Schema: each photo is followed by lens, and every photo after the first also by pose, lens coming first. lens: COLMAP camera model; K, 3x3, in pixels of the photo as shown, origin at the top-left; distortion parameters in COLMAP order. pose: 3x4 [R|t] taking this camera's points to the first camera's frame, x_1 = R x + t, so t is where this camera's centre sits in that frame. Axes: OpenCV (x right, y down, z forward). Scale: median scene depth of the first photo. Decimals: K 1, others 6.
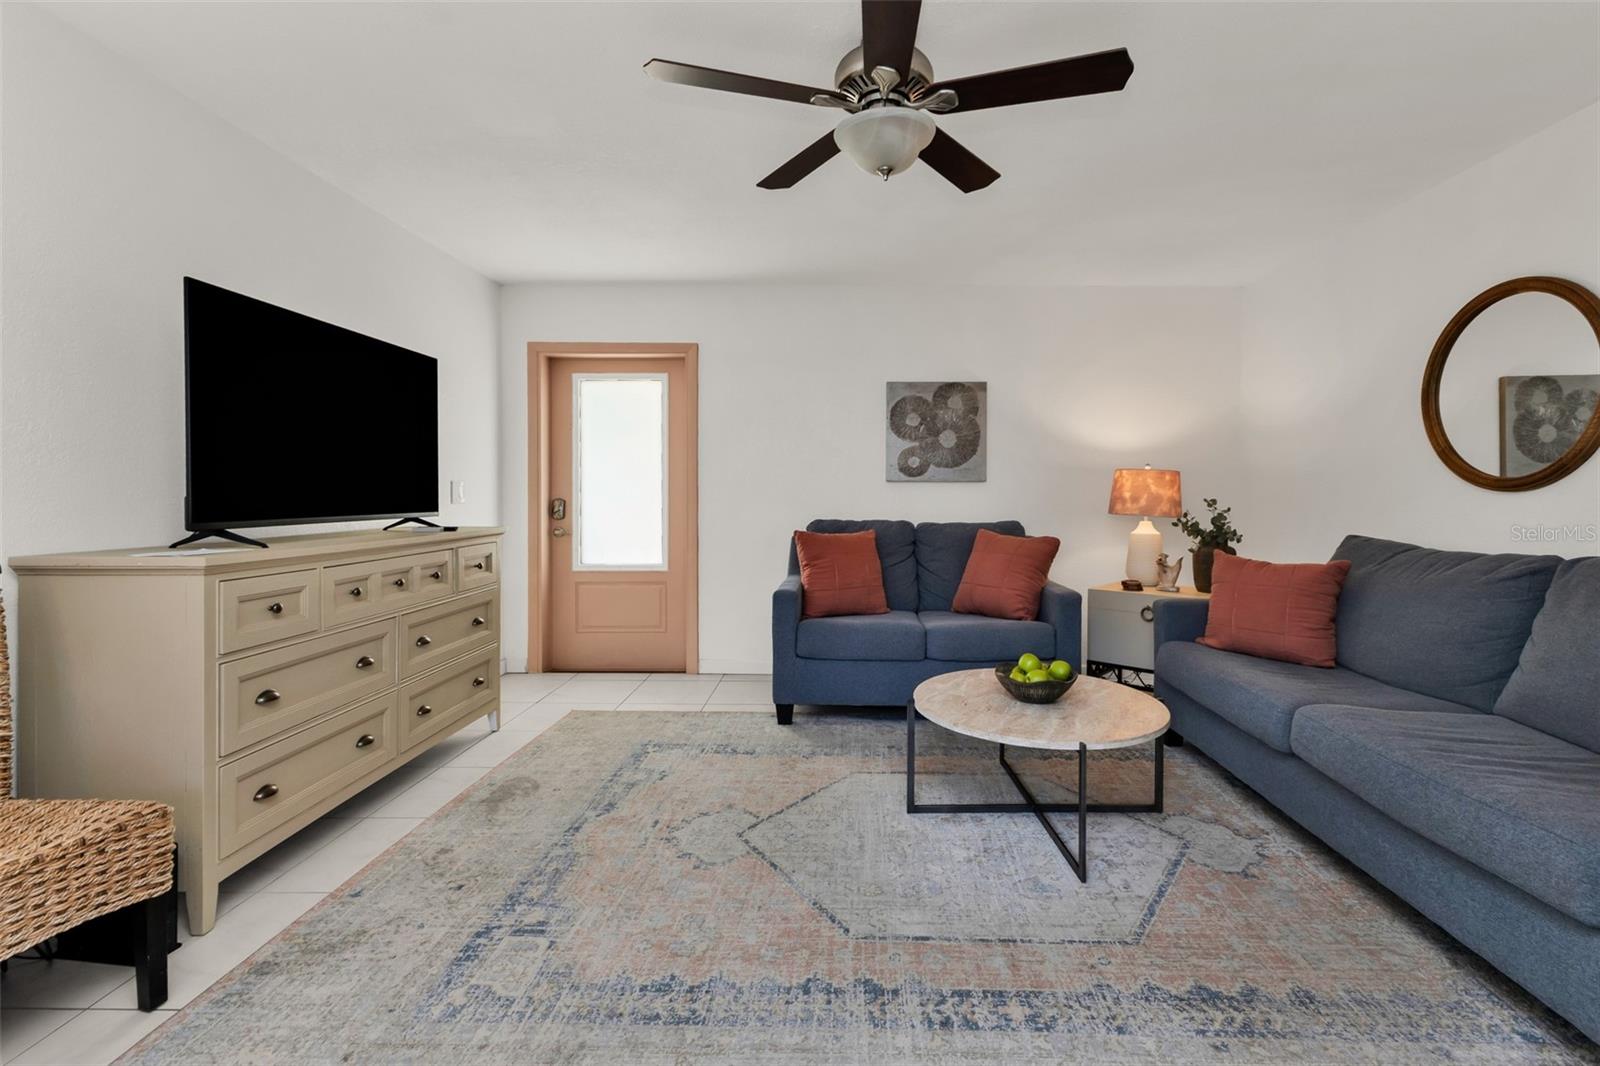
lens RADIAL K [[716.6, 0, 841.6], [0, 716.6, 498.4], [0, 0, 1]] dist [0.013945, 0.000276]
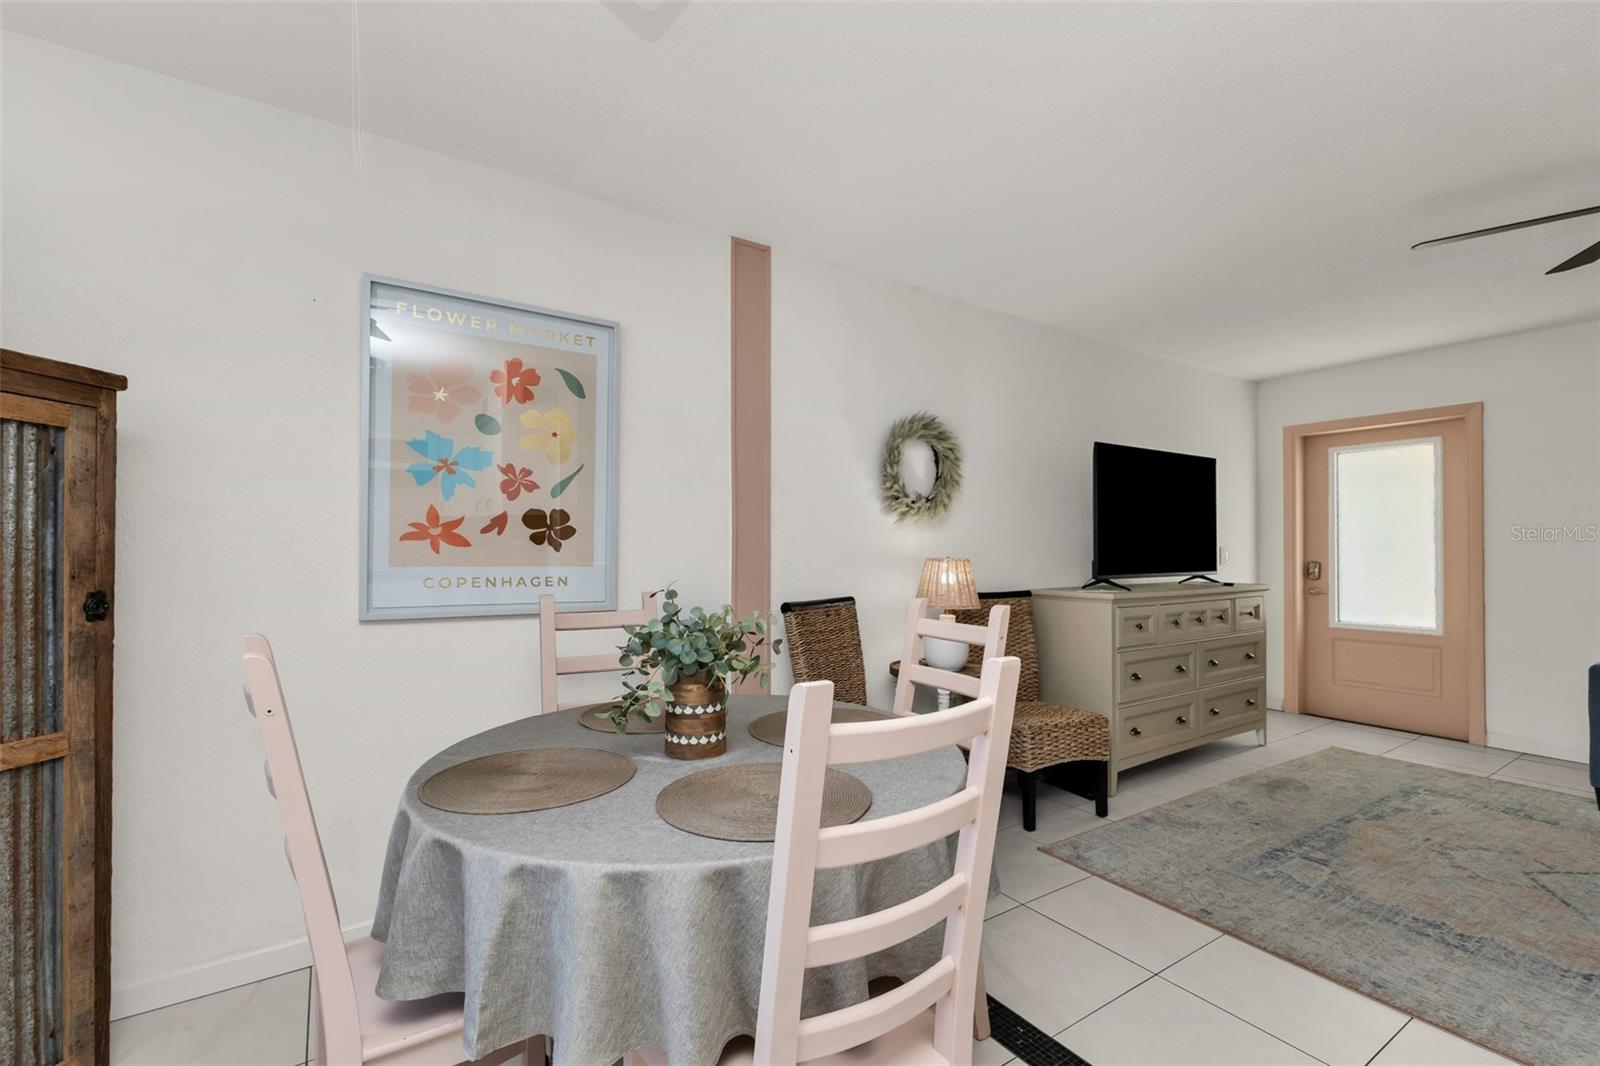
lens RADIAL K [[698.5, 0, 806.5], [0, 698.5, 547.2], [0, 0, 1]] dist [0.016012, -0.006496]
pose [[0.559034, -0.006035, -0.829123, 0.111813], [-0.004295, 0.999939, -0.010174, -0.011016], [0.829133, 0.009249, 0.558974, -0.412061]]
